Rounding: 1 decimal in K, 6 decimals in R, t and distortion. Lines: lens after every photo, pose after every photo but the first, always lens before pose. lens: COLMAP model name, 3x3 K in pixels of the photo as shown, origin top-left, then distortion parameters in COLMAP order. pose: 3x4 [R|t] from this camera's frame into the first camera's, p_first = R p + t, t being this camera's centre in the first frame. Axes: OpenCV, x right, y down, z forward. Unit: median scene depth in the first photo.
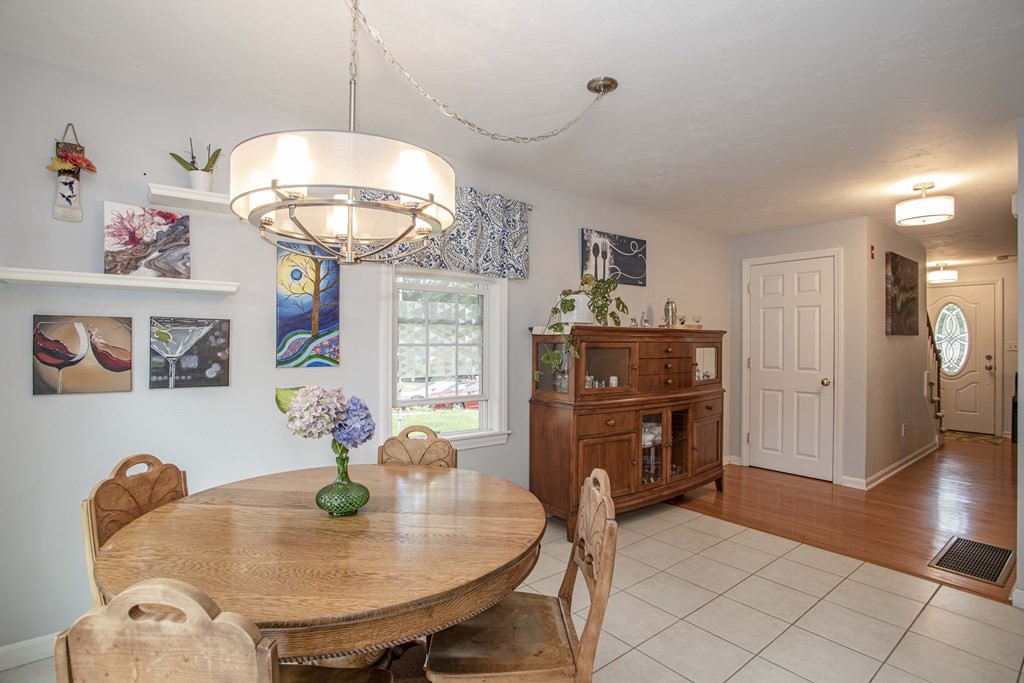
lens RADIAL K [[496.6, 0, 510.5], [0, 496.6, 340.8], [0, 0, 1]] dist [-0.074690, 0.031323]
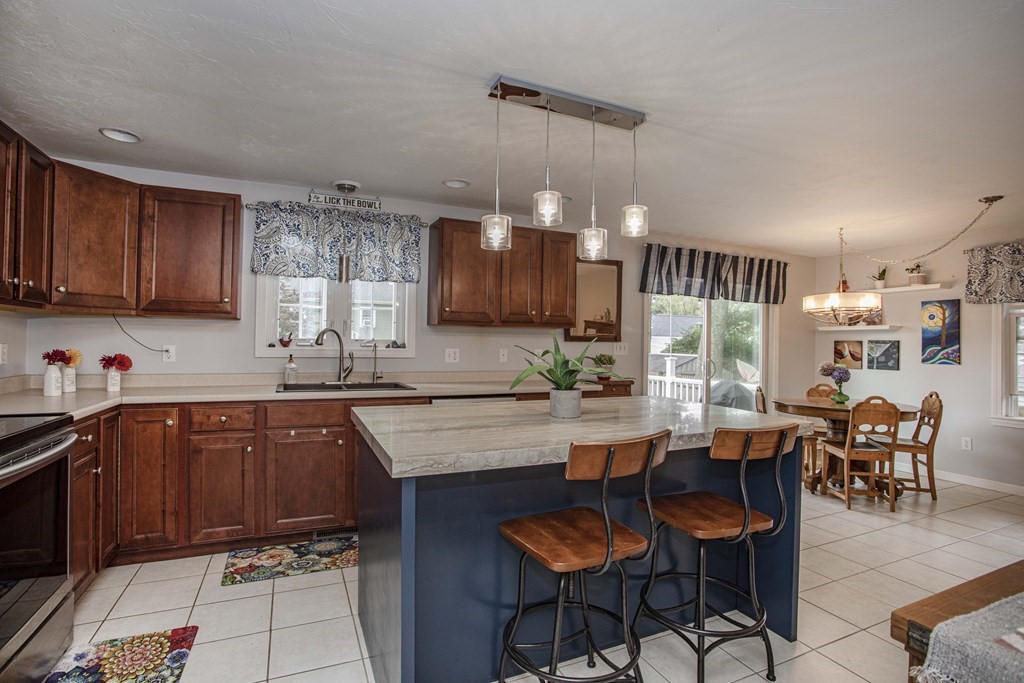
lens RADIAL K [[496.6, 0, 510.5], [0, 496.6, 340.8], [0, 0, 1]] dist [-0.074690, 0.031323]
pose [[-0.239361, -0.015101, -0.970813, 1.832784], [-0.013900, 0.999830, -0.012126, 0.008202], [0.970831, 0.010591, -0.239530, -0.189846]]
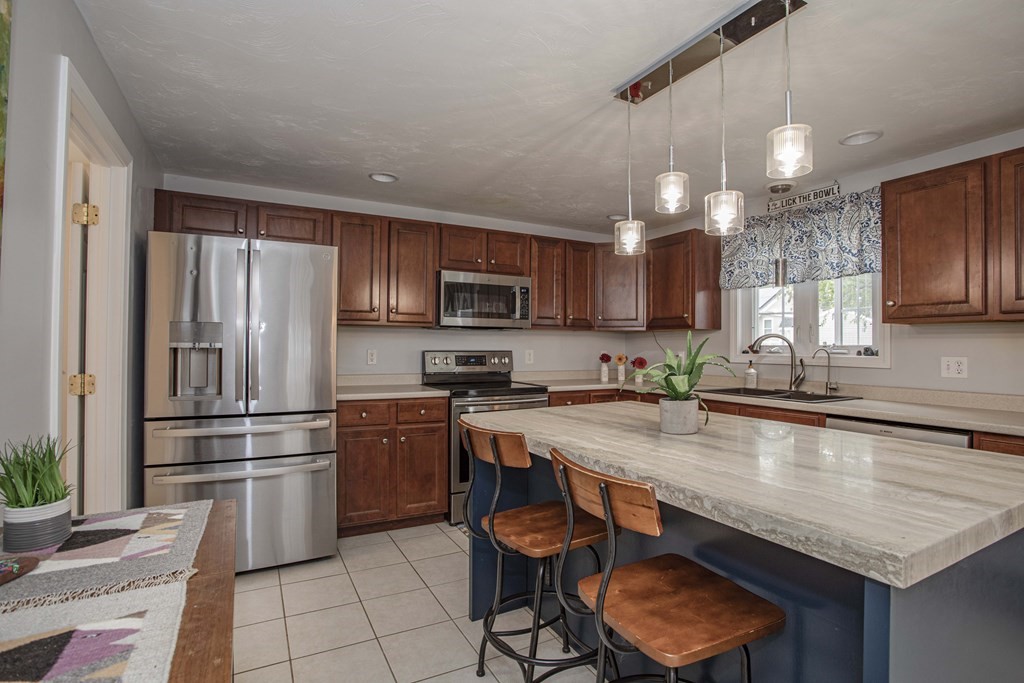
lens RADIAL K [[496.6, 0, 510.5], [0, 496.6, 340.8], [0, 0, 1]] dist [-0.074690, 0.031323]
pose [[-0.984640, -0.011474, 0.174221, 1.090665], [-0.013404, 0.999861, -0.009906, 0.003736], [-0.174083, -0.012089, -0.984657, 0.450740]]
